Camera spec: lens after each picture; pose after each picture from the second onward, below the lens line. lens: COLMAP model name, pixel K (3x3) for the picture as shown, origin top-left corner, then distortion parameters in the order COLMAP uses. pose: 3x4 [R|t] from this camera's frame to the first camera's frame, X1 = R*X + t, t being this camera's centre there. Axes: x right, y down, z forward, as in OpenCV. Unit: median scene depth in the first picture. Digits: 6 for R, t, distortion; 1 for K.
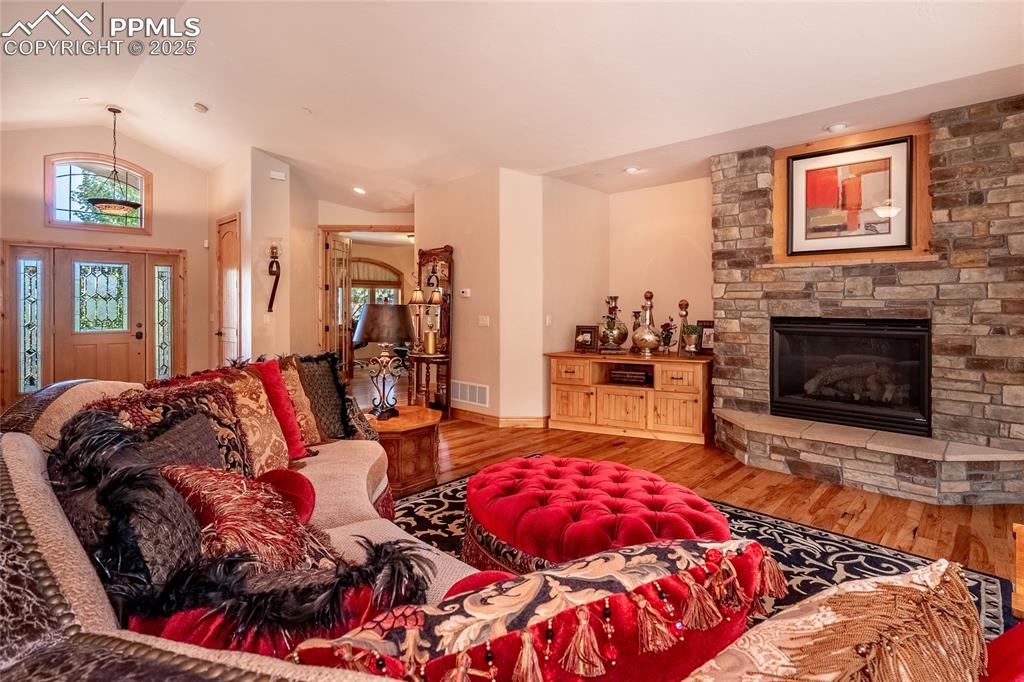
lens RADIAL K [[506.0, 0, 521.8], [0, 506.0, 308.4], [0, 0, 1]] dist [0.003012, -0.000229]
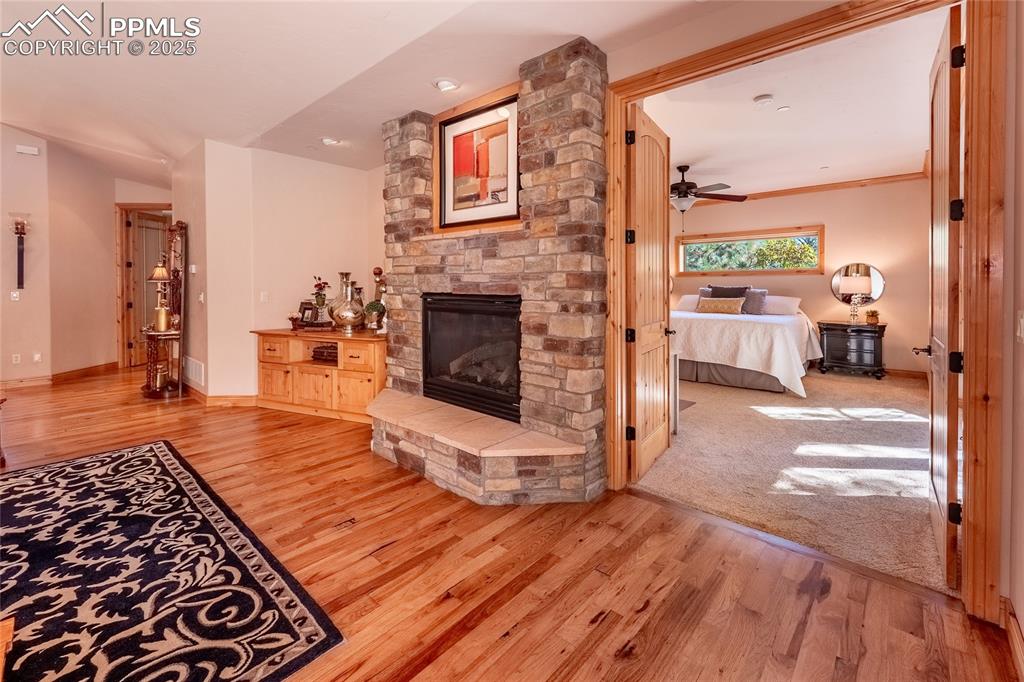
lens RADIAL K [[433.7, 0, 514.5], [0, 433.7, 293.6], [0, 0, 1]] dist [0.004944, -0.001071]
pose [[0.999830, -0.000055, 0.018453, 0.735874], [-0.000224, 0.999886, 0.015074, 0.006636], [-0.018452, -0.015075, 0.999716, 0.212456]]
